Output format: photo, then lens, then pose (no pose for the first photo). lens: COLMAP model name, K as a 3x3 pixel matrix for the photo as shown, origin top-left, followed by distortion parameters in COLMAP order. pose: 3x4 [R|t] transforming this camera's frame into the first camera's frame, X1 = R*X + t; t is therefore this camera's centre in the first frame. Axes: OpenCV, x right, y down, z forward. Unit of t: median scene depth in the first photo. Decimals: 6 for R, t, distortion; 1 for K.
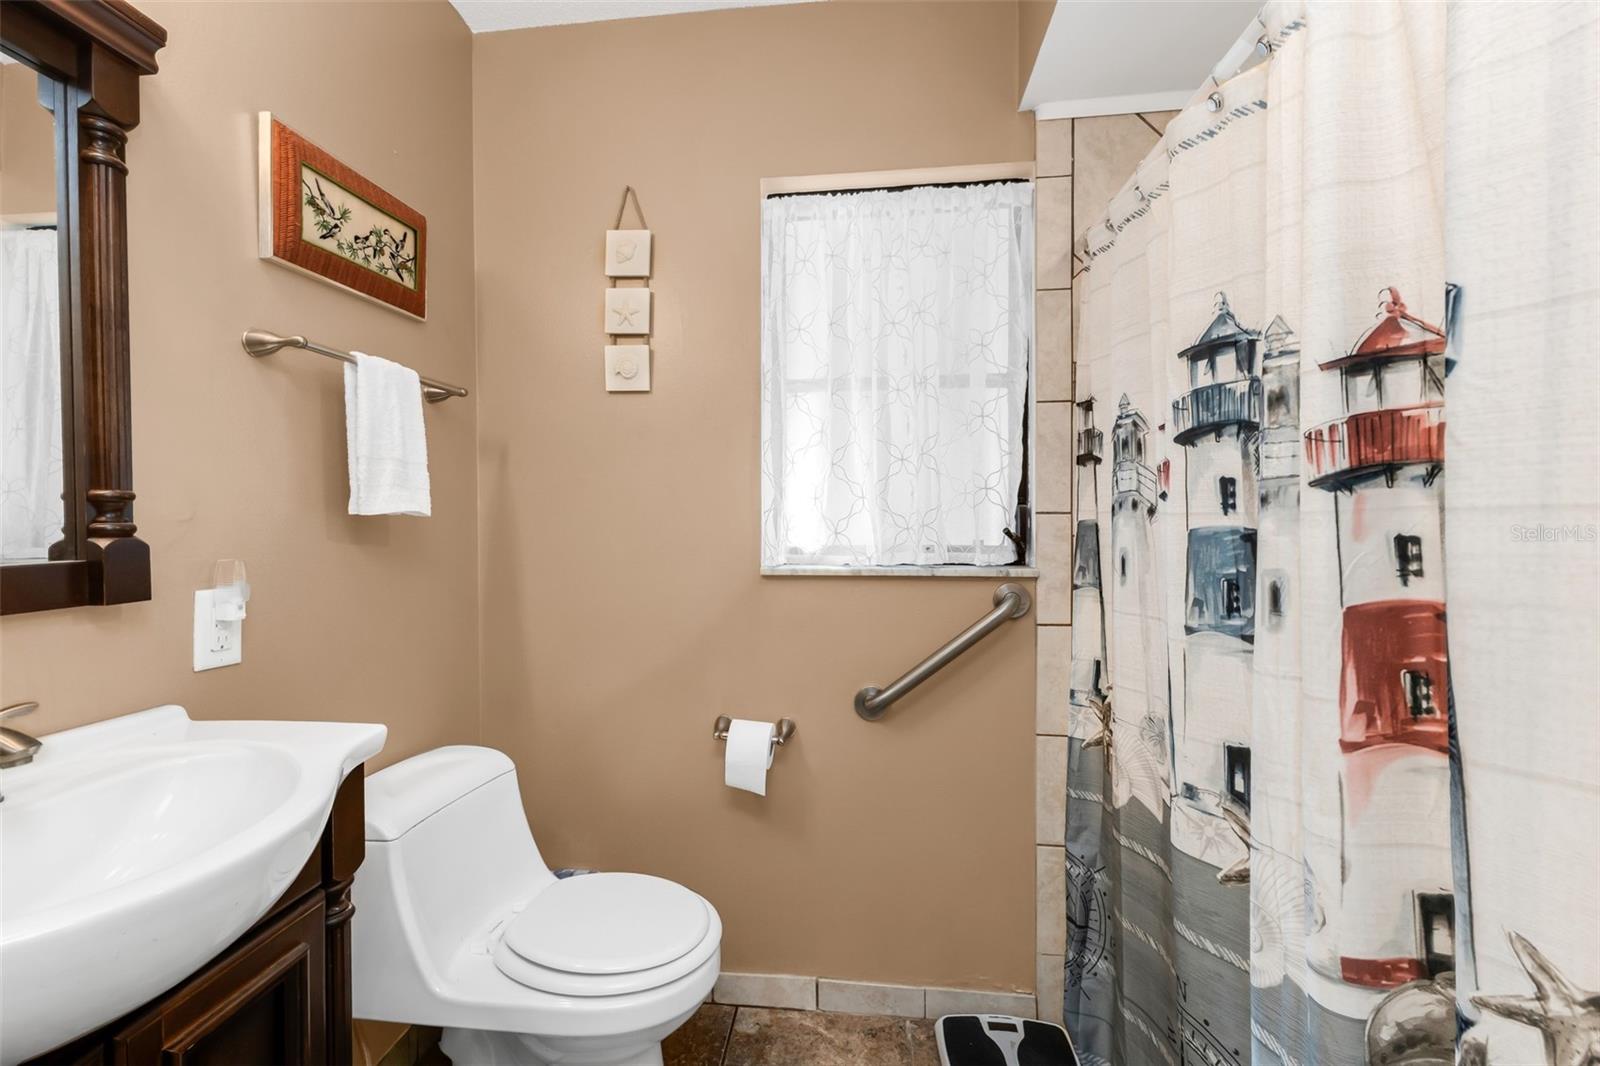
lens RADIAL K [[700.4, 0, 800.8], [0, 700.4, 522.1], [0, 0, 1]] dist [0.006435, -0.001057]
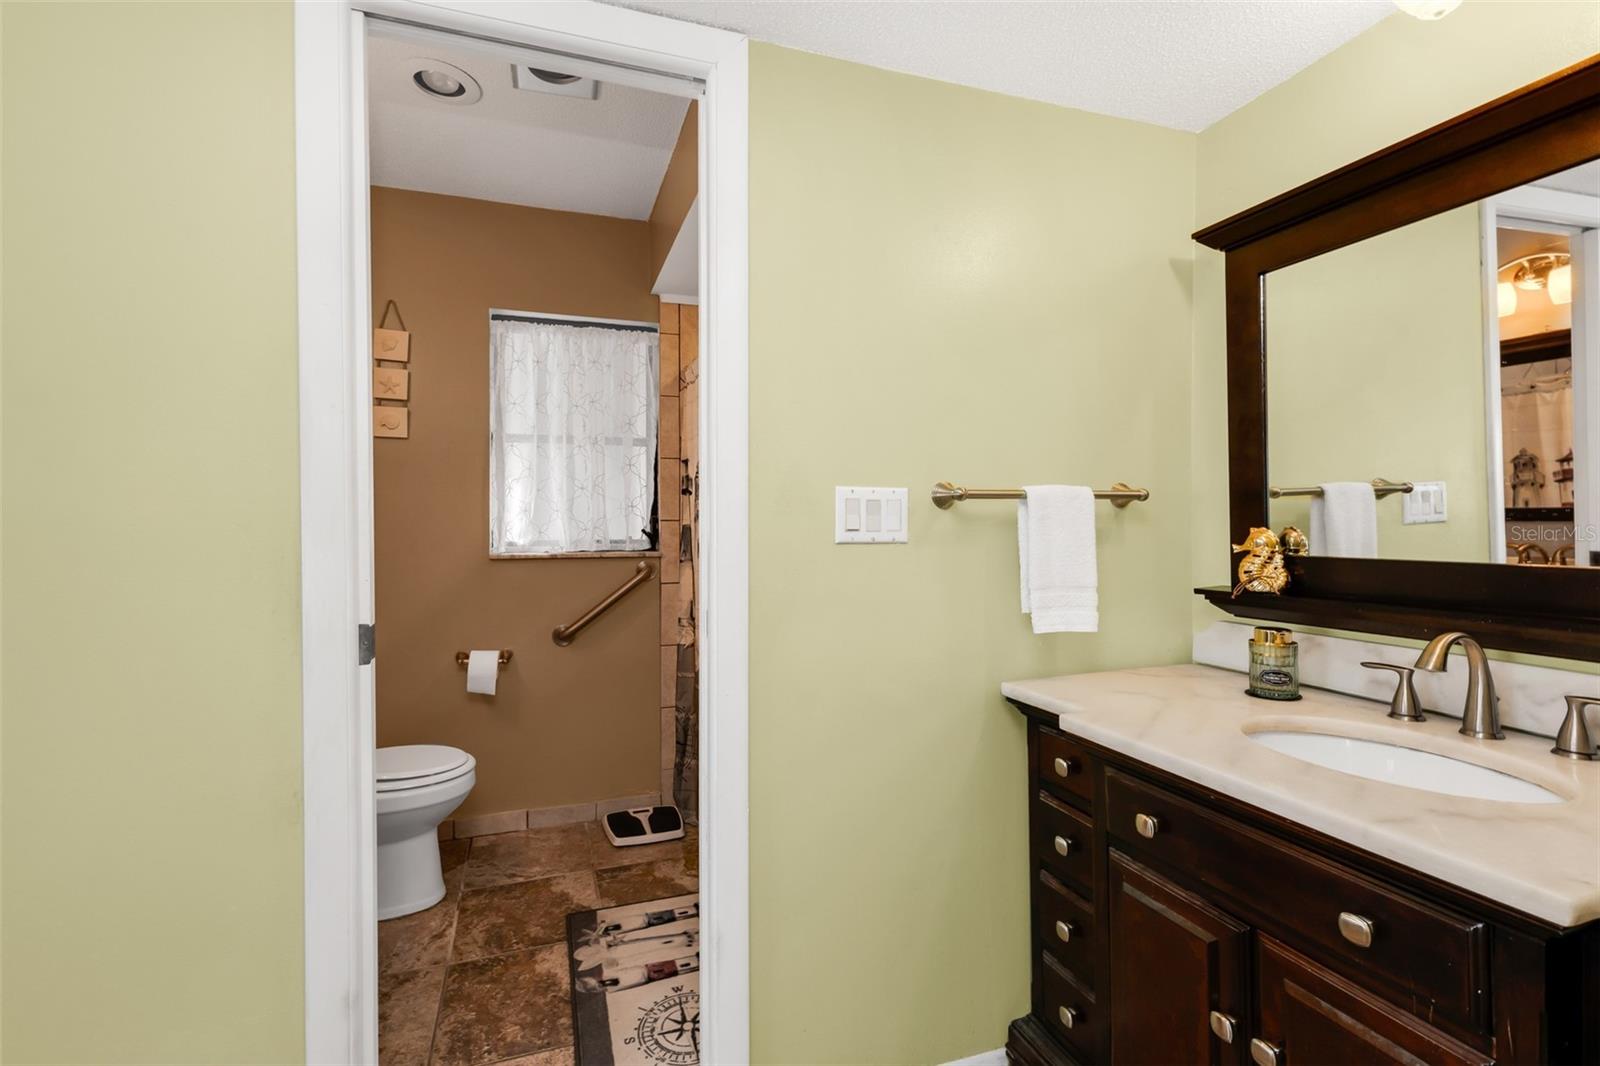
lens RADIAL K [[700.4, 0, 798.3], [0, 700.4, 525.0], [0, 0, 1]] dist [0.006435, -0.001057]
pose [[0.901371, -0.000819, 0.433047, -0.116487], [-0.000179, 0.999997, 0.002264, -0.005786], [-0.433048, -0.002119, 0.901368, -0.738452]]
